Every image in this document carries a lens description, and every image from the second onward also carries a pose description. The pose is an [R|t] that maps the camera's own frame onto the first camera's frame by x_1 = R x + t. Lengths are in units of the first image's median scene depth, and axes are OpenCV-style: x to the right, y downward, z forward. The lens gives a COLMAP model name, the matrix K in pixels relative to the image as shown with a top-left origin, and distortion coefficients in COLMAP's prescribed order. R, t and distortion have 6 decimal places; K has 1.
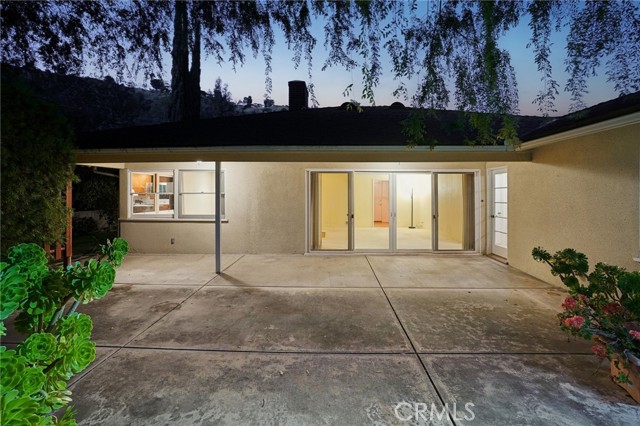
lens RADIAL K [[288.3, 0, 320.0], [0, 288.3, 189.3], [0, 0, 1]] dist [-0.031901, 0.006270]
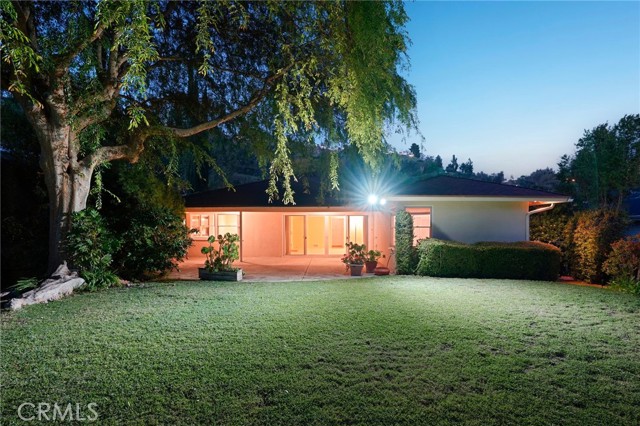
lens RADIAL K [[305.8, 0, 314.5], [0, 305.8, 231.5], [0, 0, 1]] dist [-0.019851, 0.000272]
pose [[0.999982, -0.001082, 0.005907, 0.205072], [0.001000, 0.999903, 0.013914, 0.027405], [-0.005922, -0.013908, 0.999886, -1.391016]]
